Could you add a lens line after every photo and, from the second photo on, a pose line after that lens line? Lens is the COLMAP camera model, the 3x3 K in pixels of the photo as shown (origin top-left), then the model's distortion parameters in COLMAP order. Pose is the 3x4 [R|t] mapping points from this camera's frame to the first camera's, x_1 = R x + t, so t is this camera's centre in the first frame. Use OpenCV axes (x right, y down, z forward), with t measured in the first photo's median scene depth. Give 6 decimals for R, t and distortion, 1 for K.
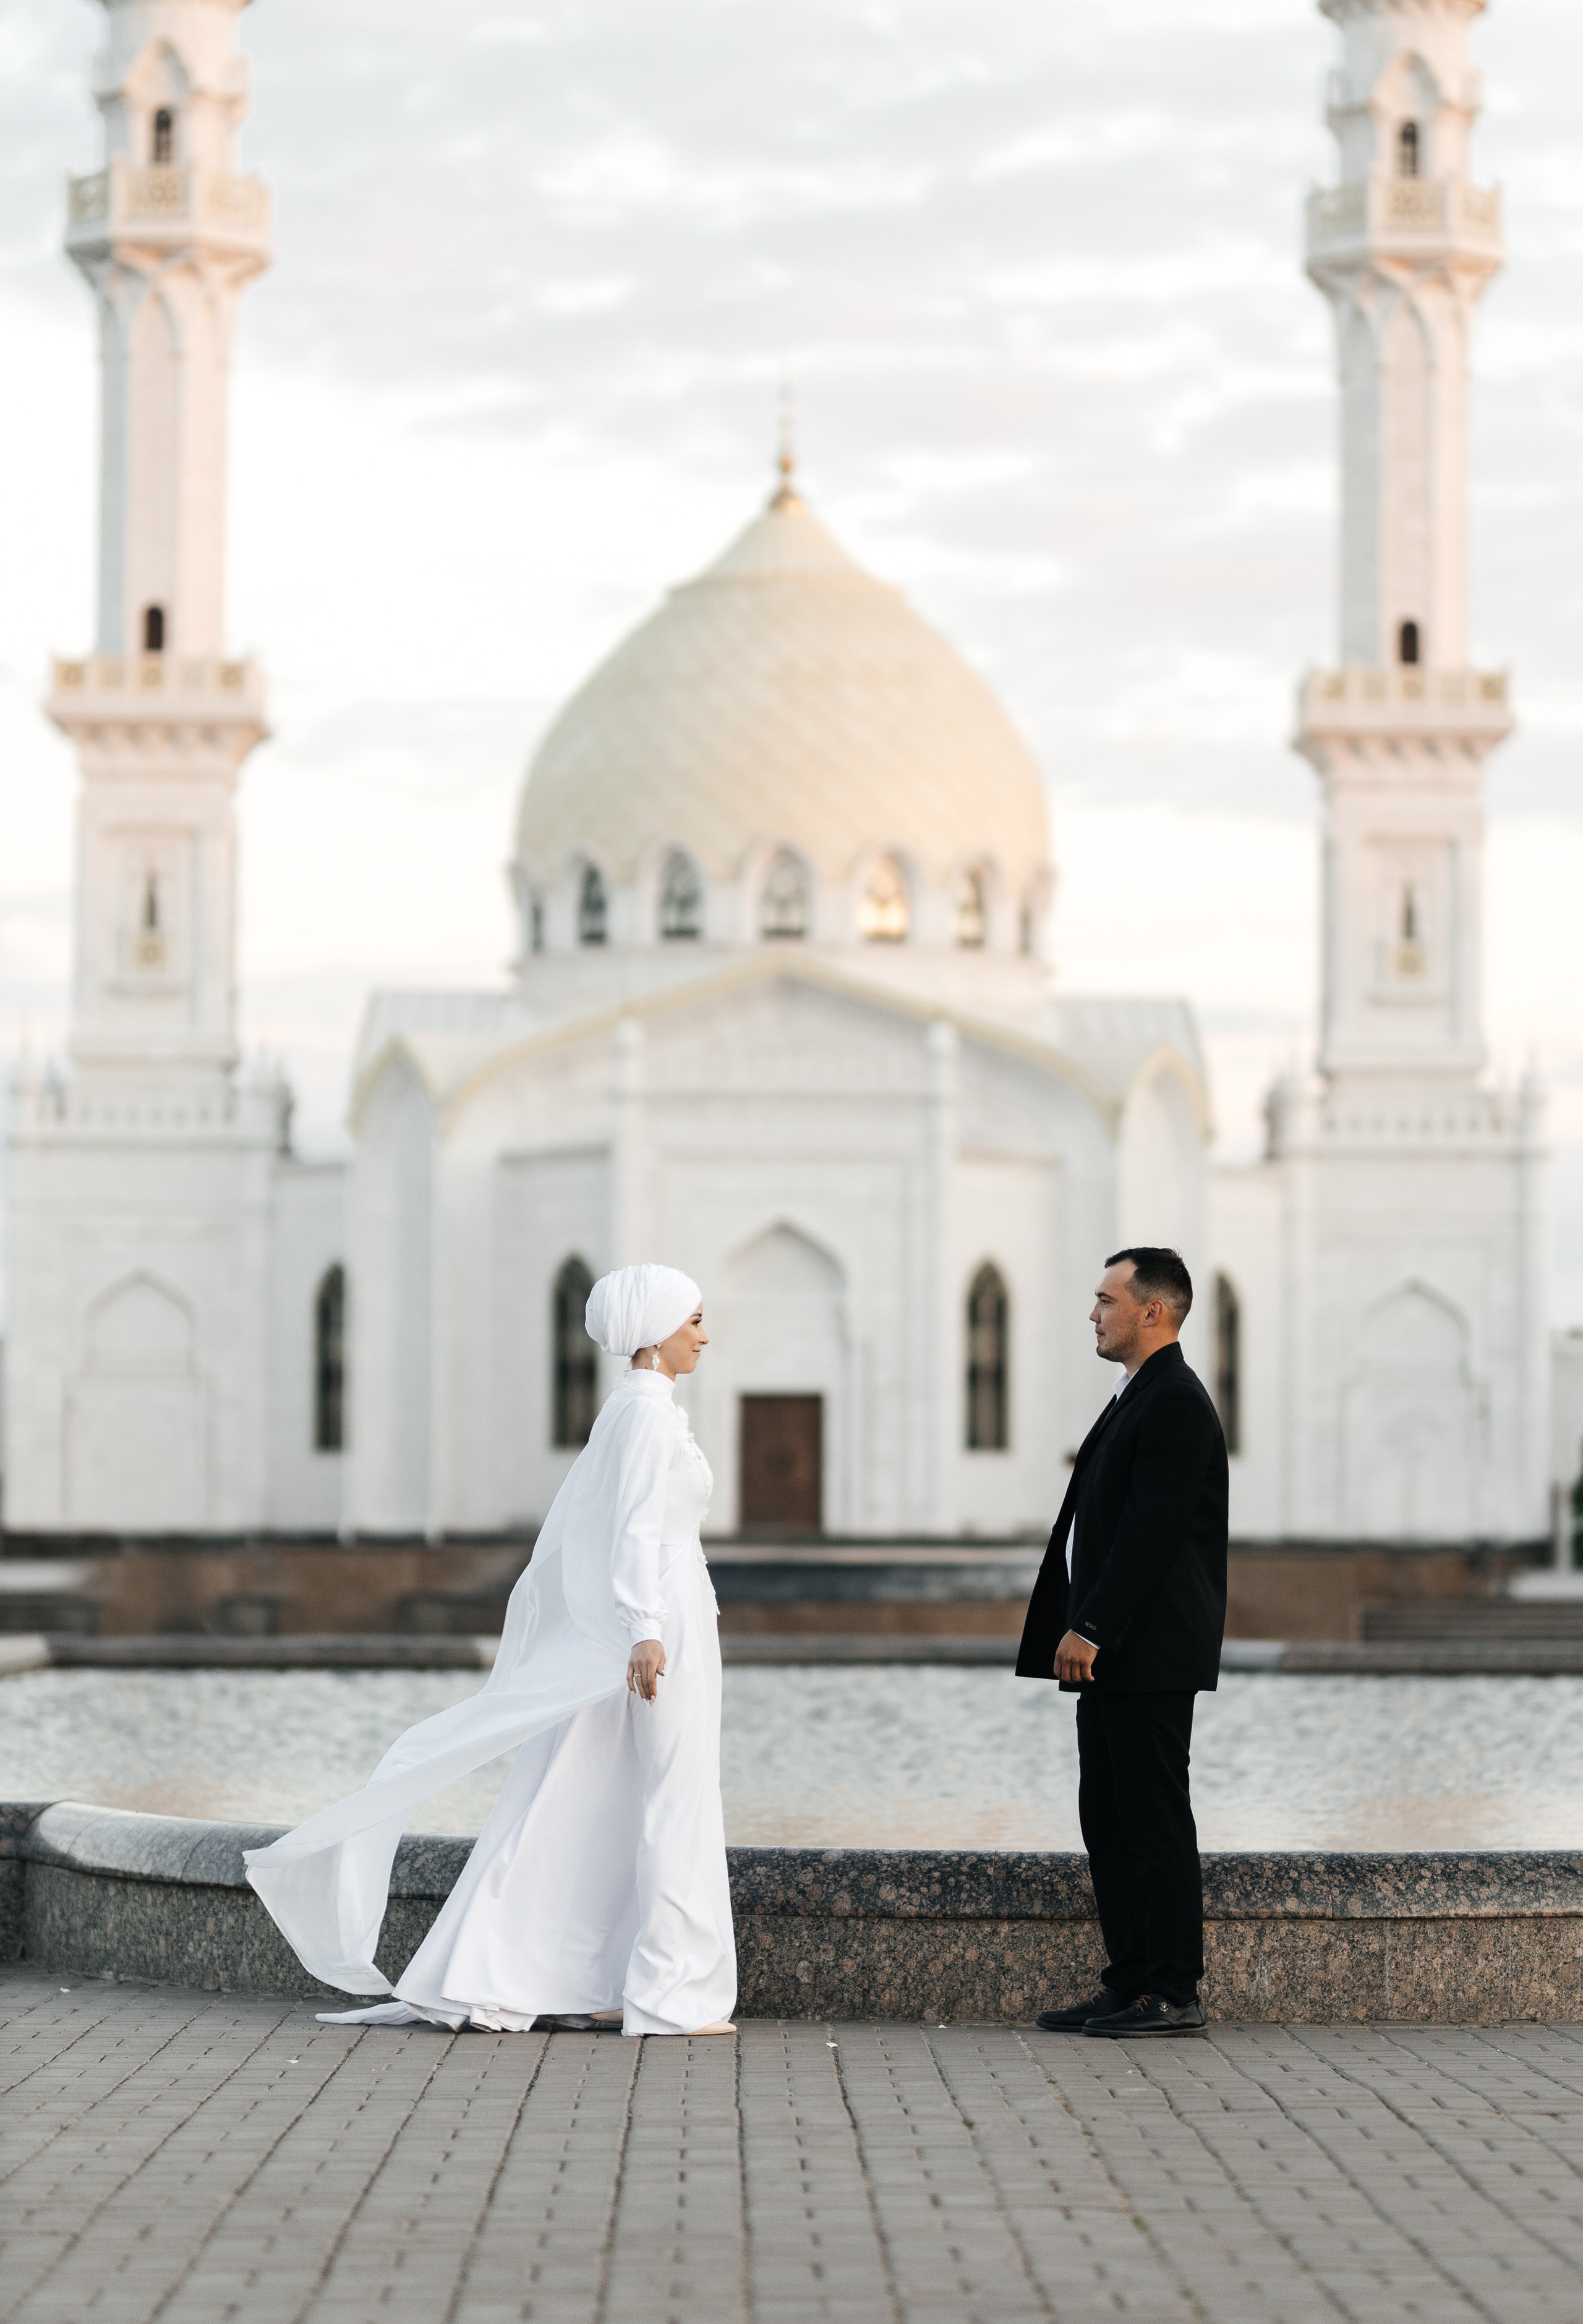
lens RADIAL K [[7629.1, 0, 808.5], [0, 7629.1, 1161.0], [0, 0, 1]] dist [0.201471, 0.000000]
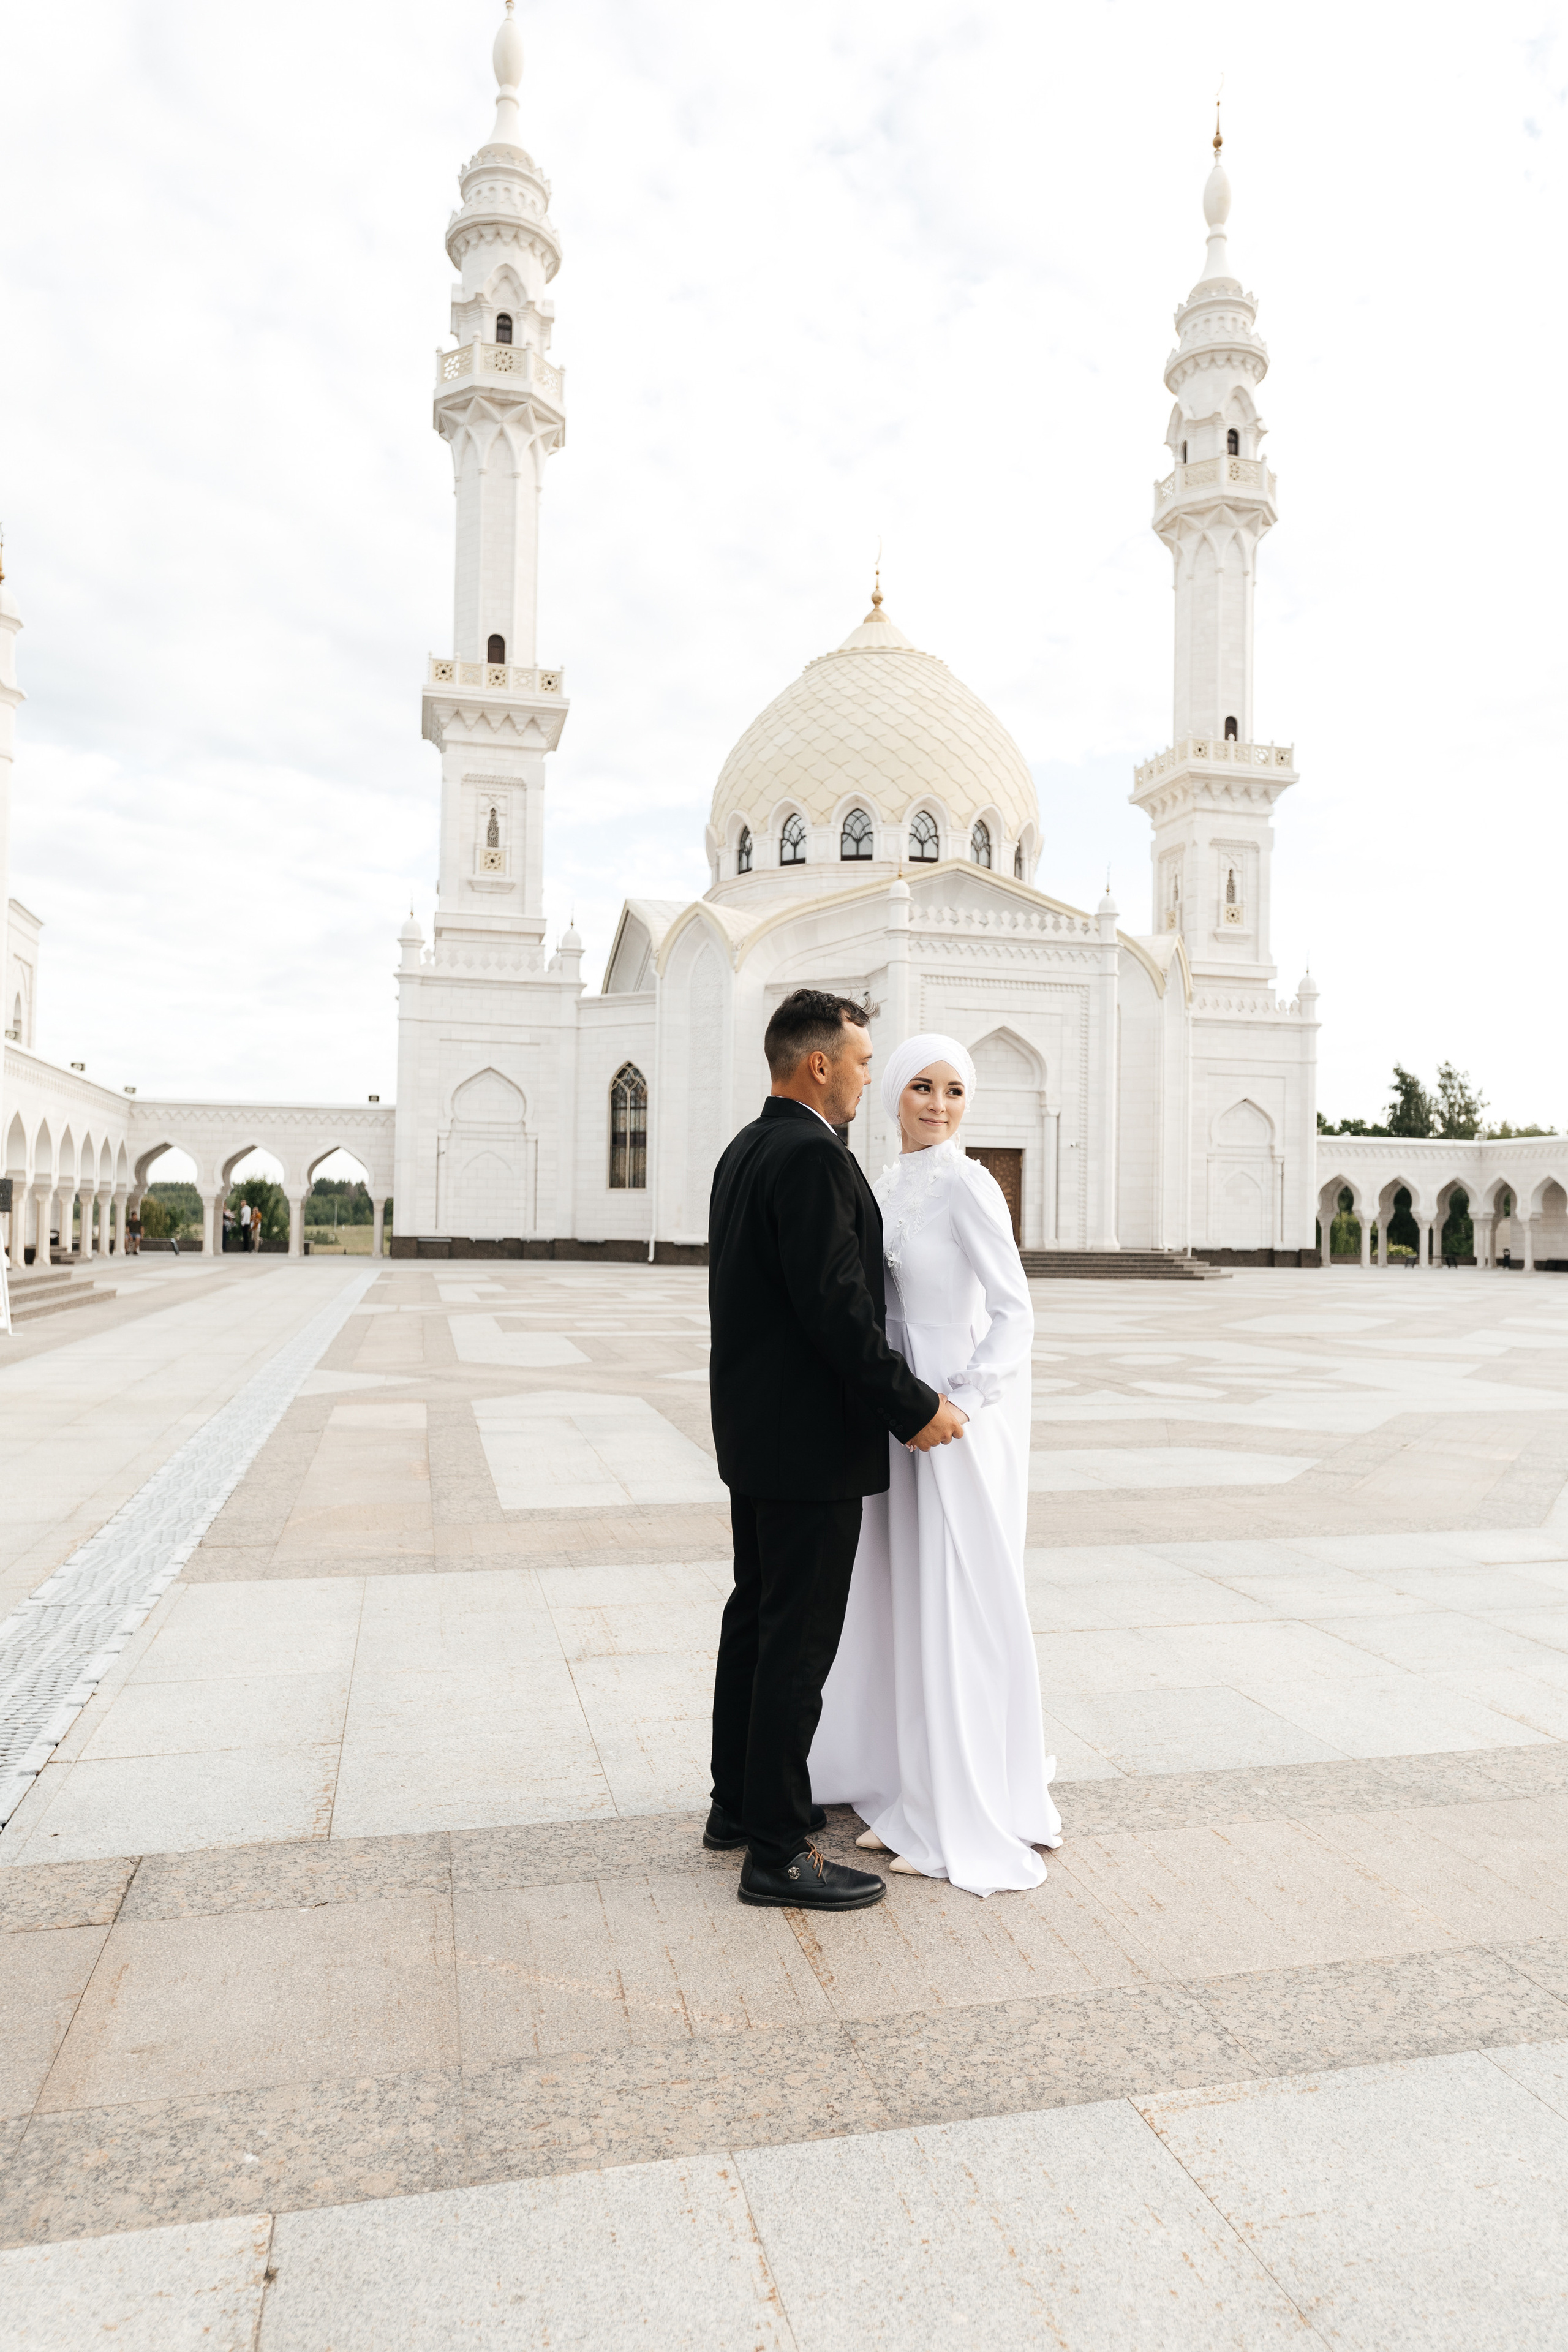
lens RADIAL K [[1587.8, 0, 786.7], [0, 1587.8, 1194.7], [0, 0, 1]] dist [0.003137, -0.004828]
pose [[0.968007, 0.013537, 0.250557, -0.107961], [-0.021386, 0.999361, 0.028632, 0.029118], [-0.250009, -0.033074, 0.967678, 0.677091]]
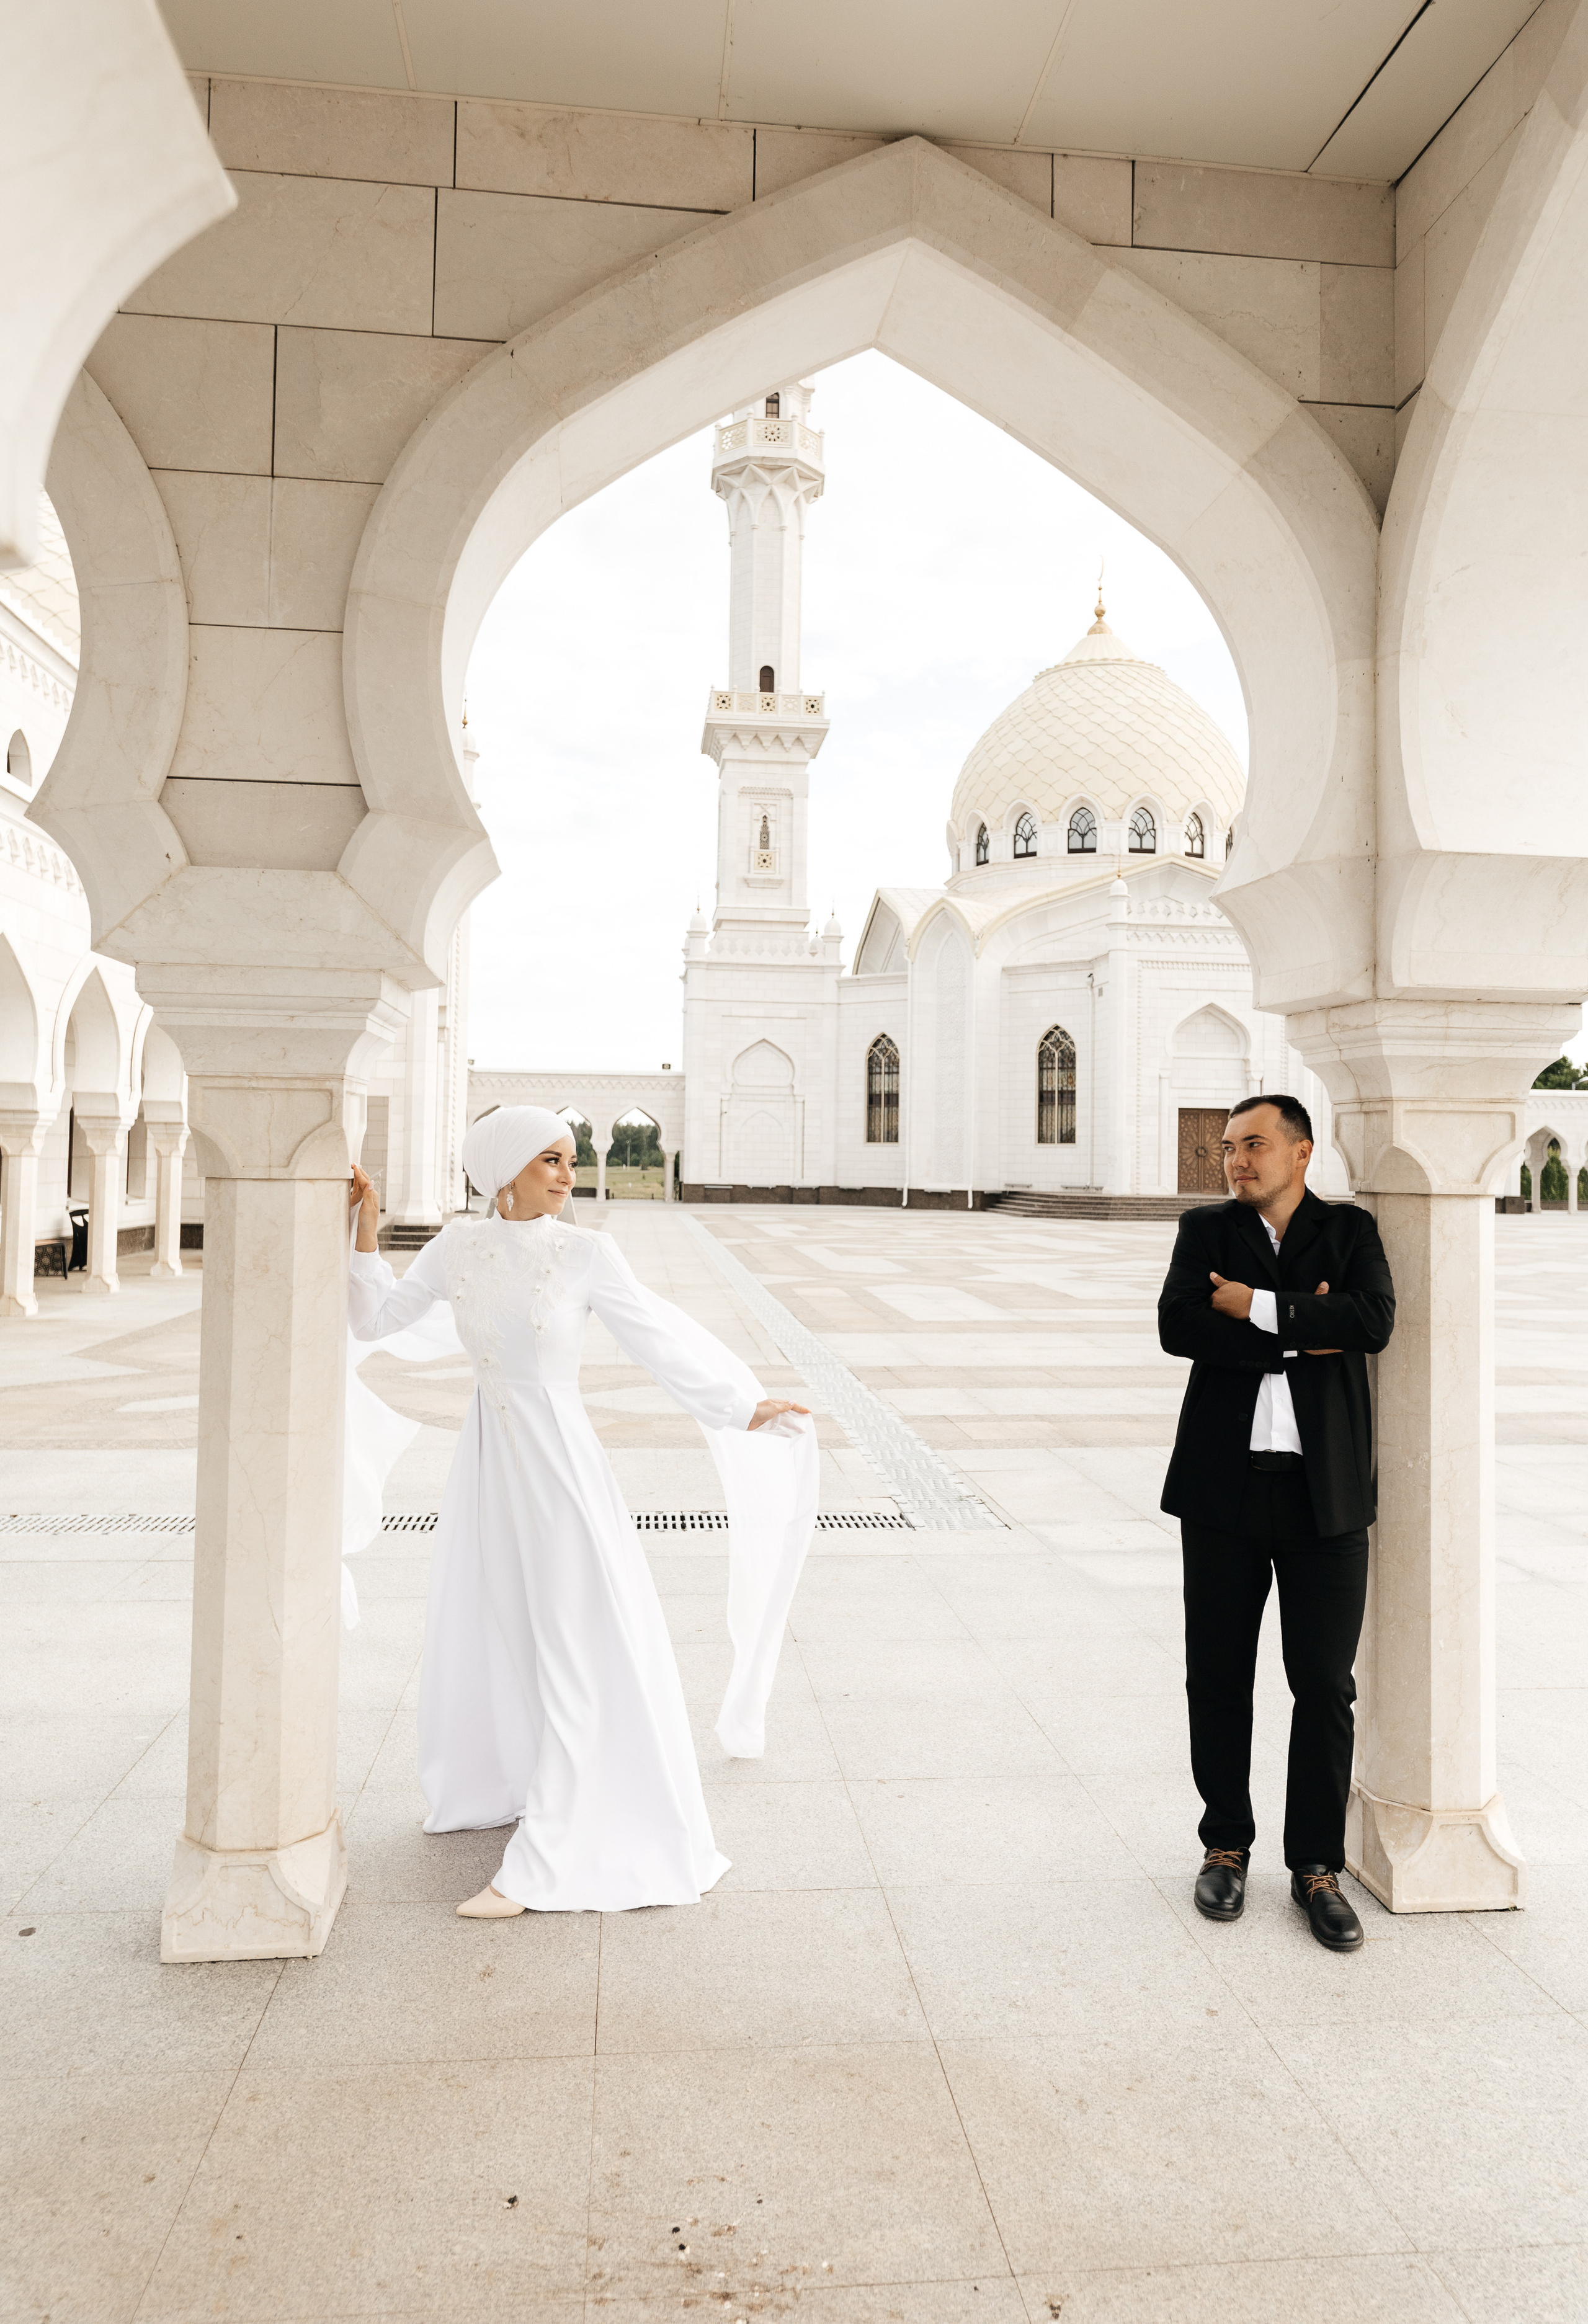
lens RADIAL K [[1698.4, 0, 783.5], [0, 1698.4, 1103.9], [0, 0, 1]] dist [0.011791, -0.001085]
pose [[0.992883, 0.012304, 0.118460, -0.128001], [-0.014203, 0.999784, 0.015203, 0.023217], [-0.118247, -0.016777, 0.992842, 0.607428]]
